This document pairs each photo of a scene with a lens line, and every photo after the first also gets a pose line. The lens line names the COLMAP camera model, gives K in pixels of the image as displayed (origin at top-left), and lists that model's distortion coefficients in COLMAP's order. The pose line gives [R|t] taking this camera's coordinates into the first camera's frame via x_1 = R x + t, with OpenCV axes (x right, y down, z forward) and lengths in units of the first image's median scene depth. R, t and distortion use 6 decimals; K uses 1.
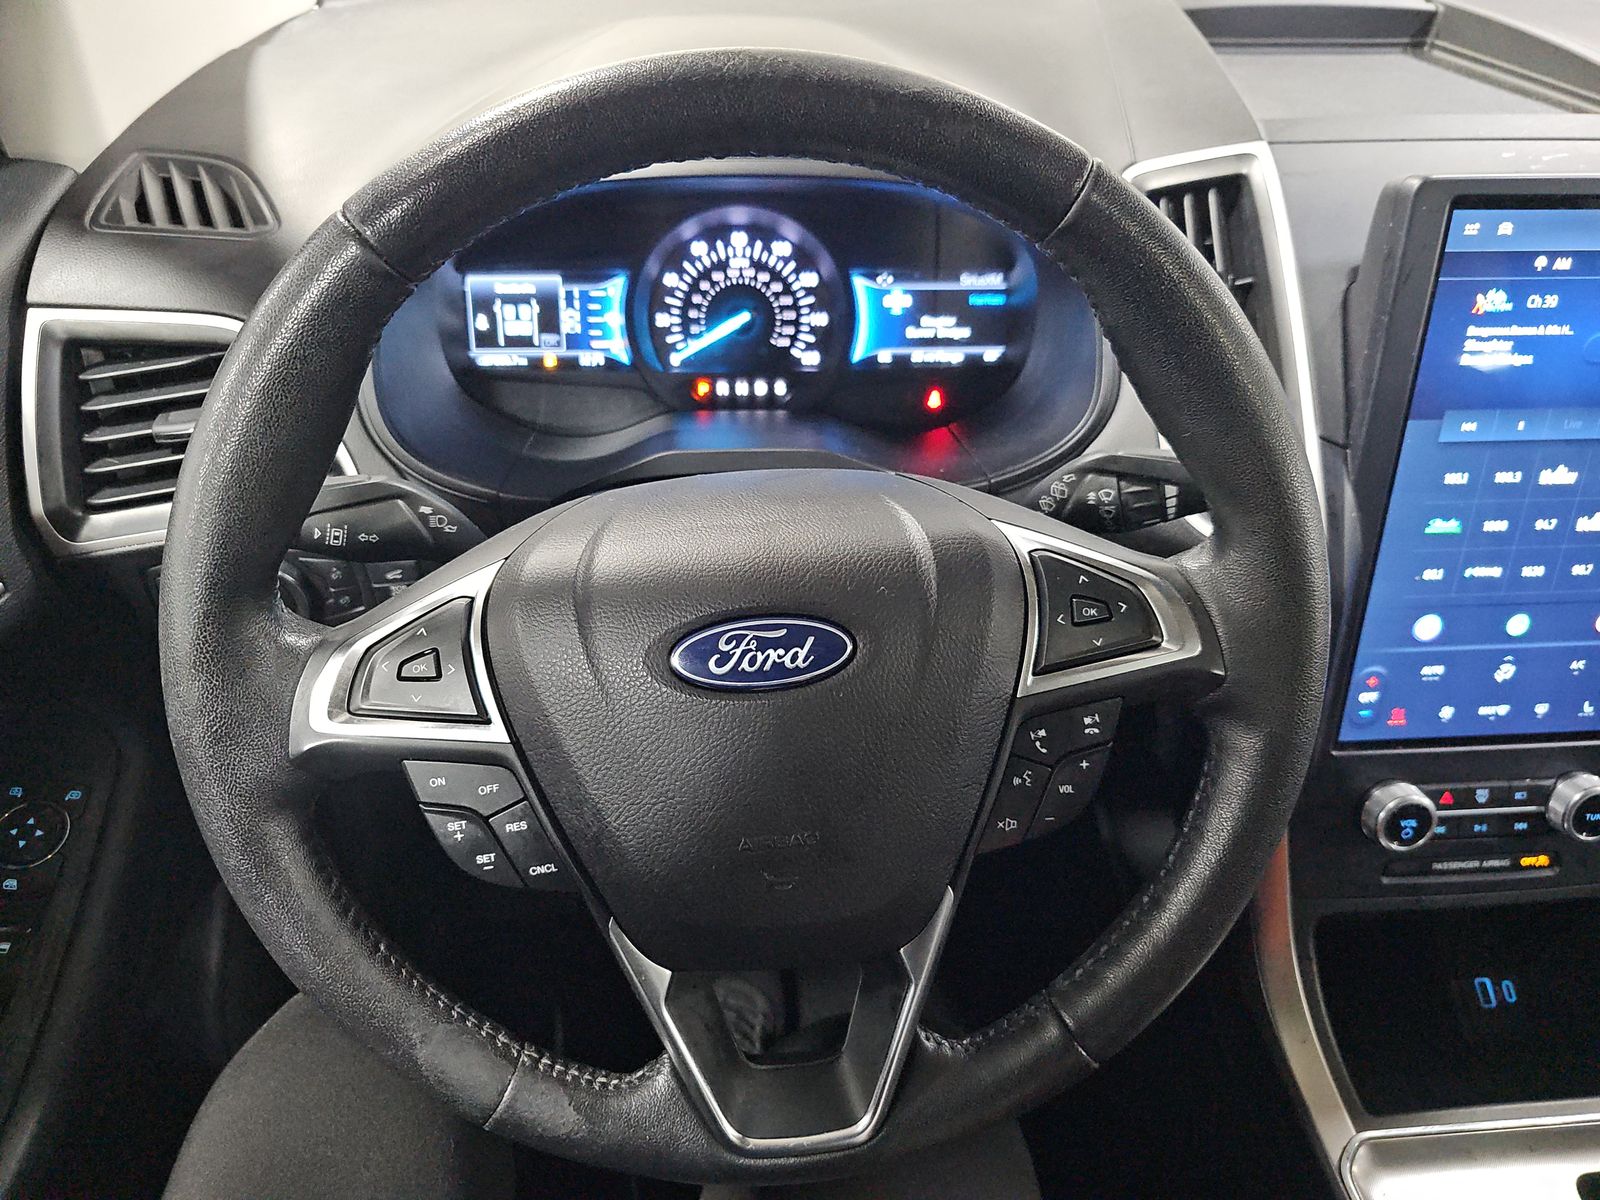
lens RADIAL K [[1038.8, 0, 800.0], [0, 1038.8, 600.0], [0, 0, 1]] dist [0.007869, -0.000770]
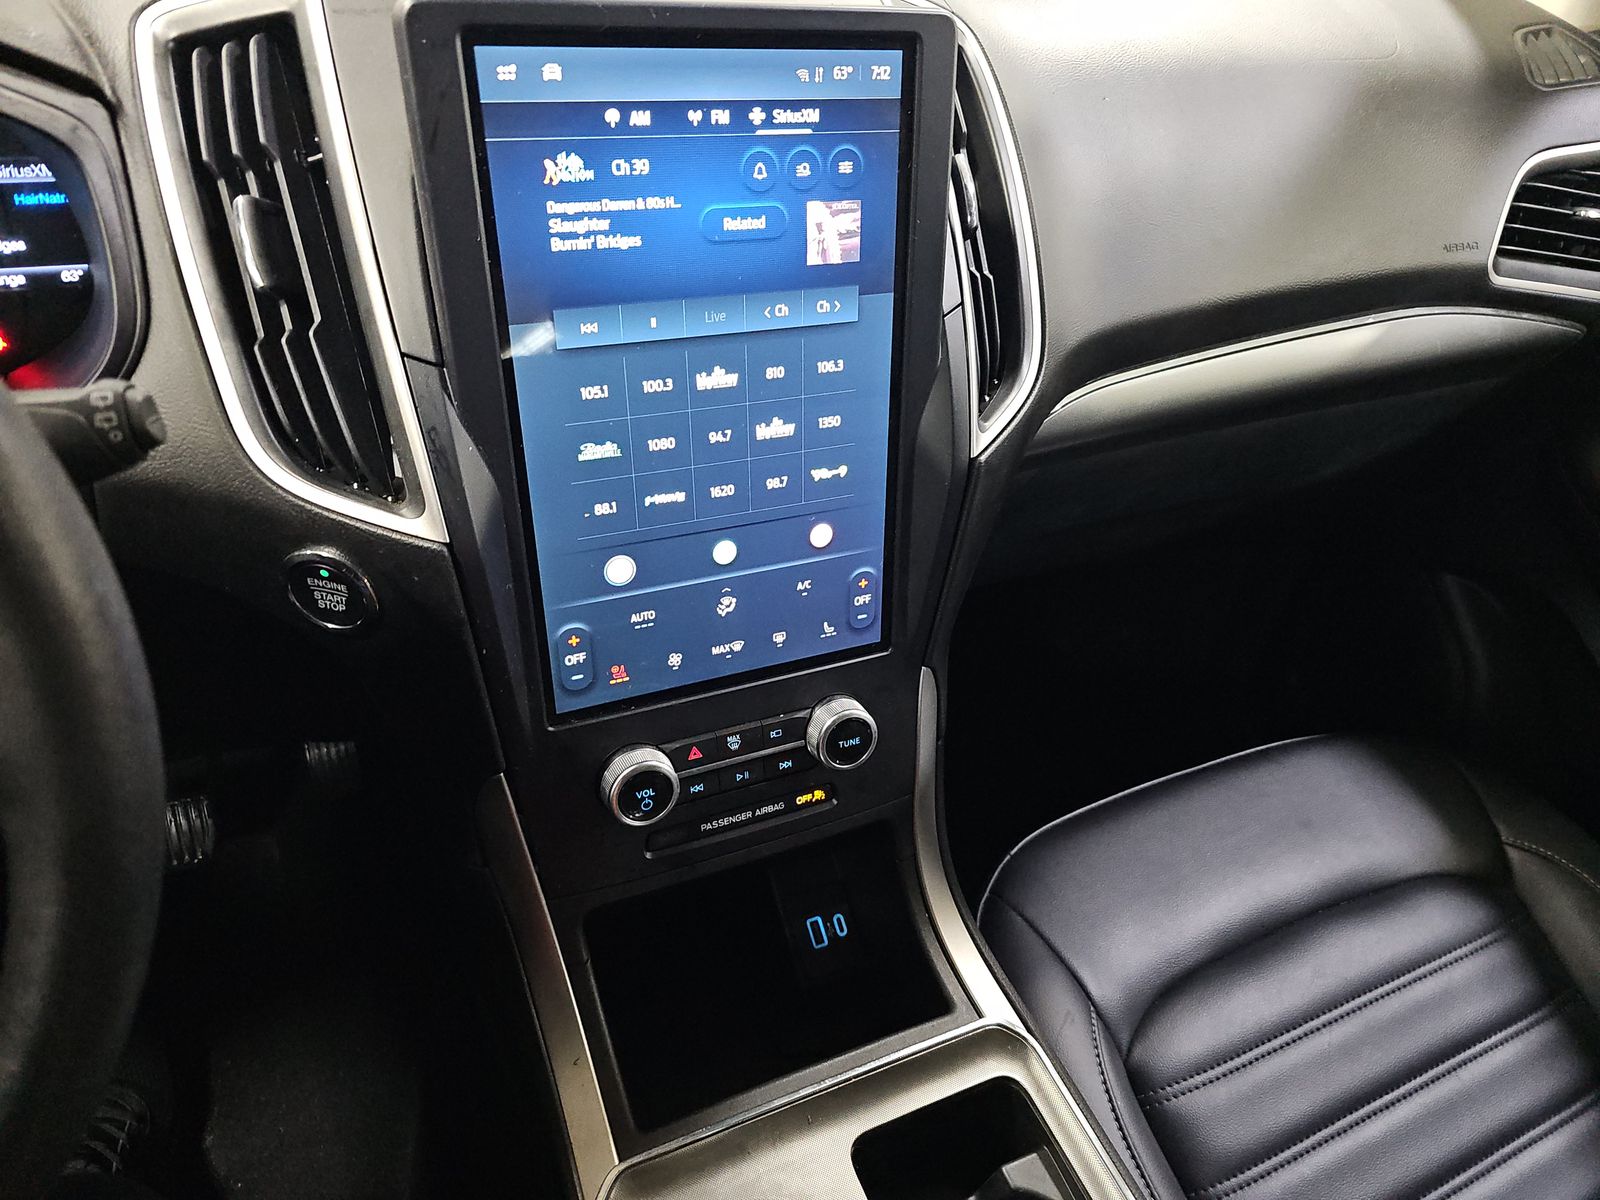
lens RADIAL K [[1030.2, 0, 800.0], [0, 1030.2, 600.0], [0, 0, 1]] dist [0.059611, -0.048112]
pose [[0.945337, -0.153978, 0.287453, 0.449787], [0.135030, 0.987211, 0.084742, -0.000884], [-0.296825, -0.041295, 0.954038, 0.134700]]
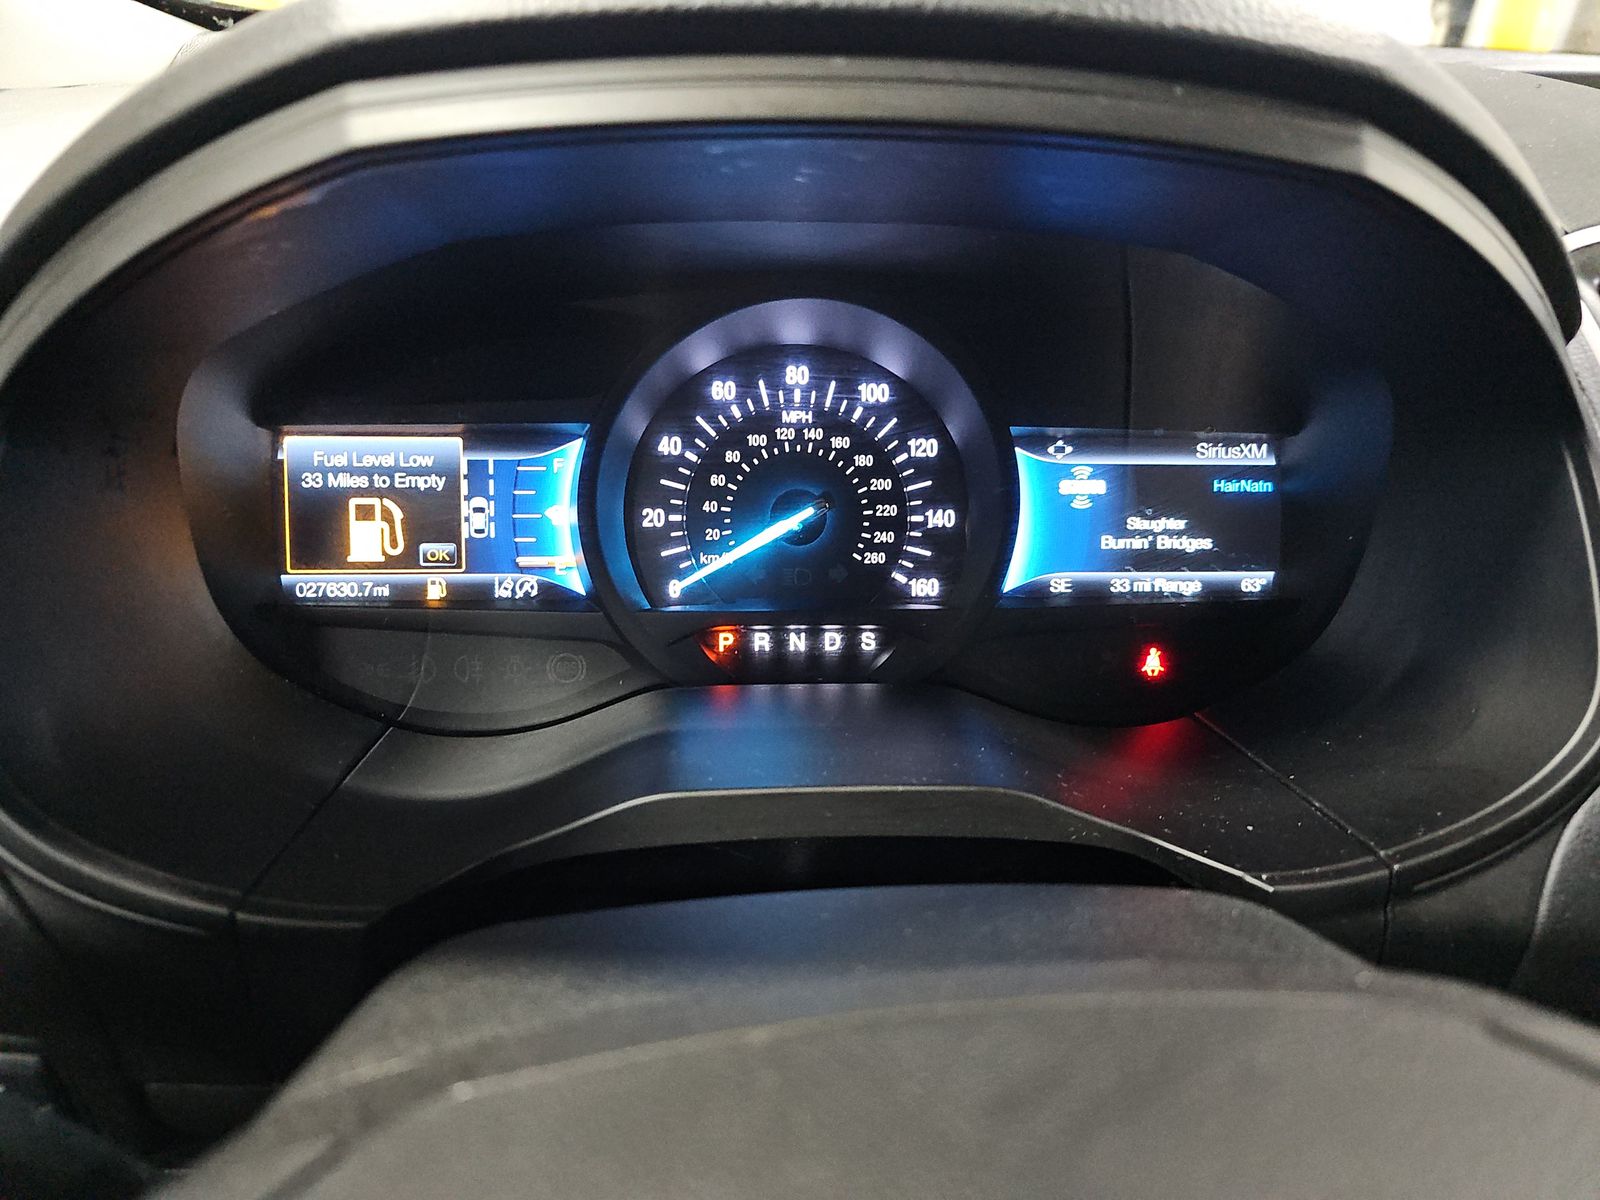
lens RADIAL K [[1038.8, 0, 800.0], [0, 1038.8, 600.0], [0, 0, 1]] dist [0.007869, -0.000770]
pose [[0.999030, 0.006111, -0.043606, -0.032439], [-0.014888, 0.978875, -0.203917, -0.119550], [0.041438, 0.204369, 0.978016, 0.488462]]
